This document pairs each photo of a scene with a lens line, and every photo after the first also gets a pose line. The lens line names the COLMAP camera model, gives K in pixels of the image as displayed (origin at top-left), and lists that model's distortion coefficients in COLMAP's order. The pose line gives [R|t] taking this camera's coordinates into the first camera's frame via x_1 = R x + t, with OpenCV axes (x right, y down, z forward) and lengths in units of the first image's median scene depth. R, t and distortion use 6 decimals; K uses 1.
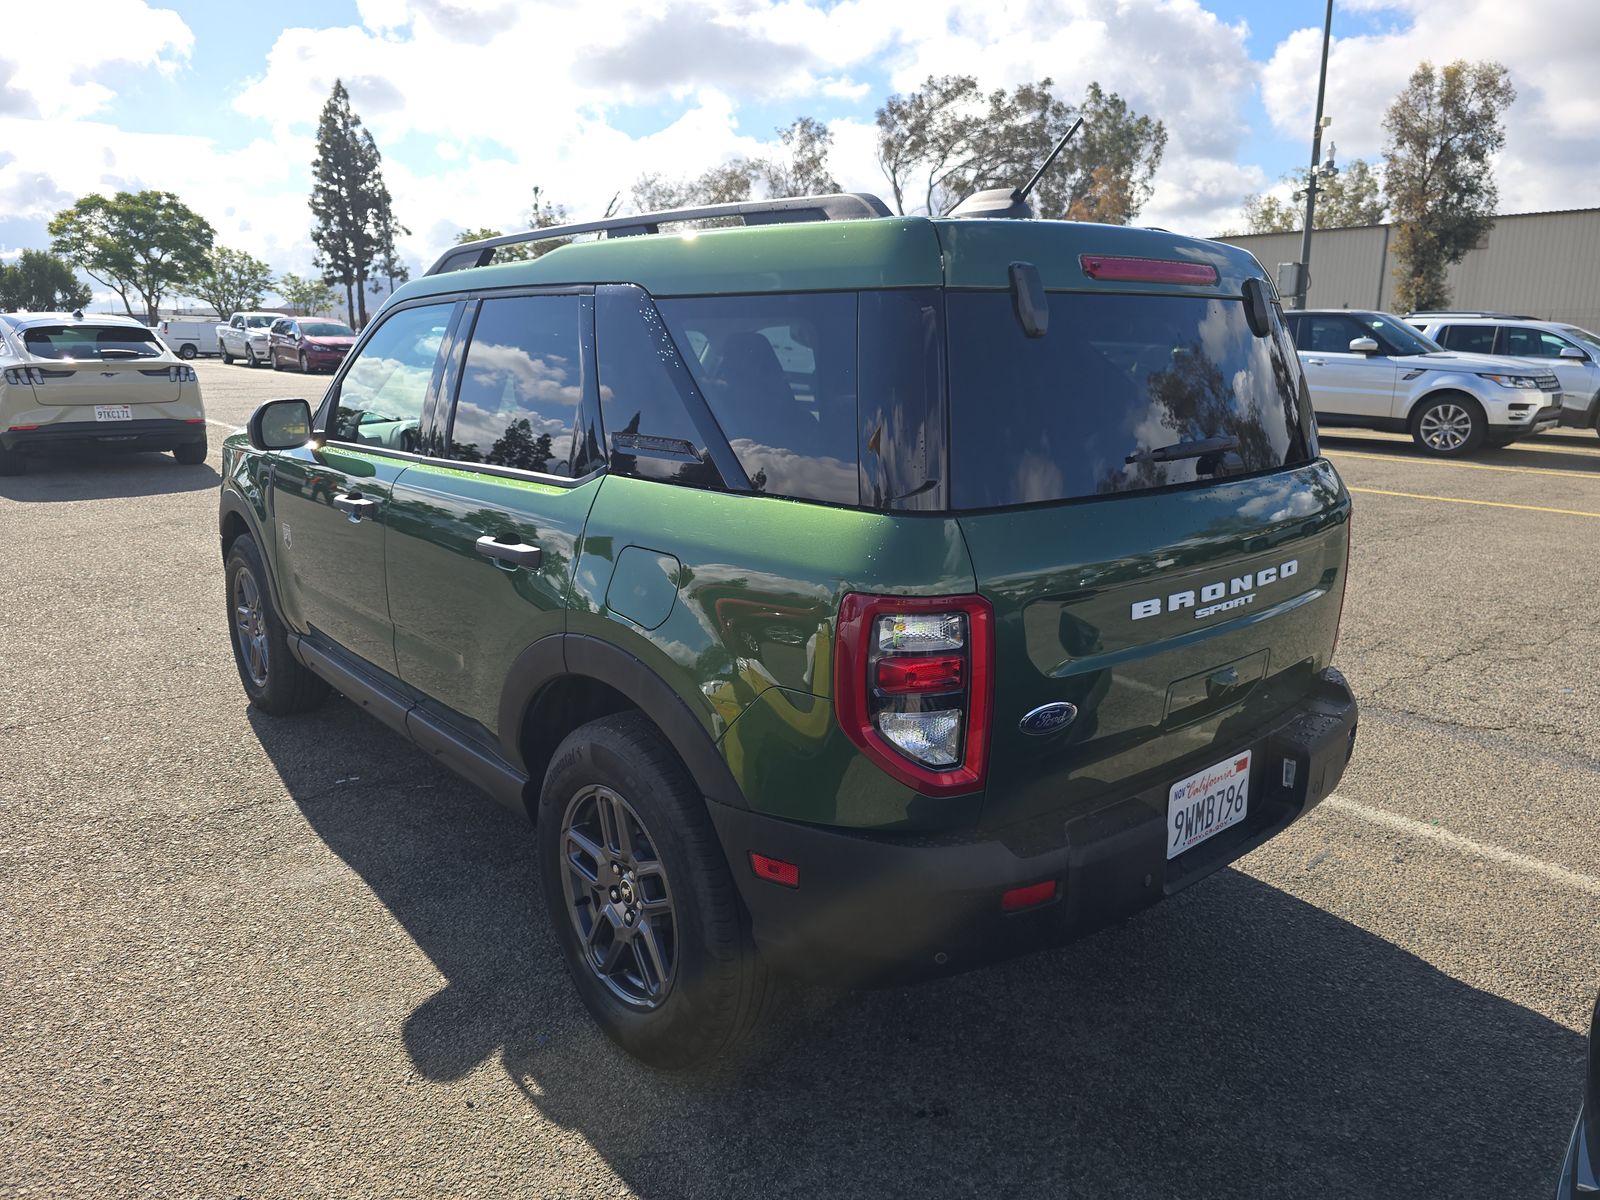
lens RADIAL K [[1068.9, 0, 800.0], [0, 1068.9, 600.0], [0, 0, 1]] dist [0.132770, -0.000722]
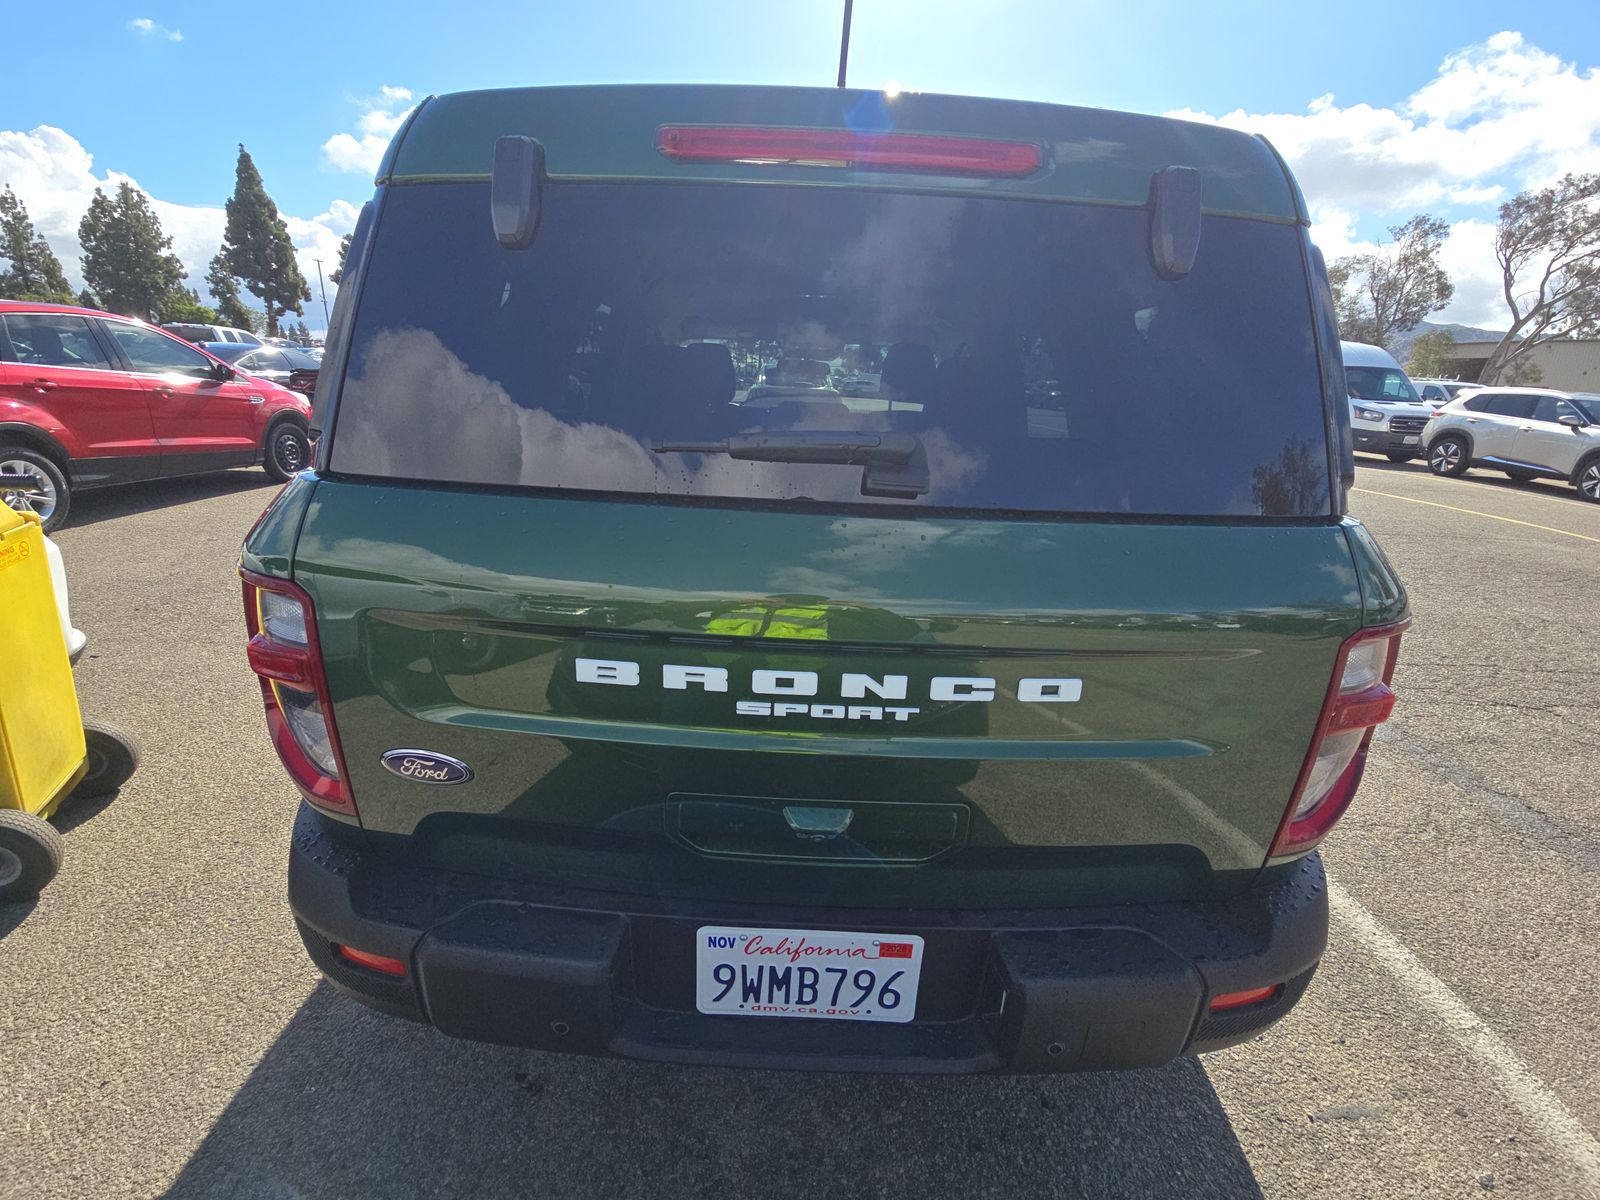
lens RADIAL K [[638.4, 0, 803.9], [0, 638.4, 588.2], [0, 0, 1]] dist [-0.001350, -0.011909]
pose [[0.731871, 0.228021, -0.642162, 0.143999], [-0.188508, 0.973326, 0.130769, -0.025714], [0.654851, 0.025347, 0.755333, 0.173634]]
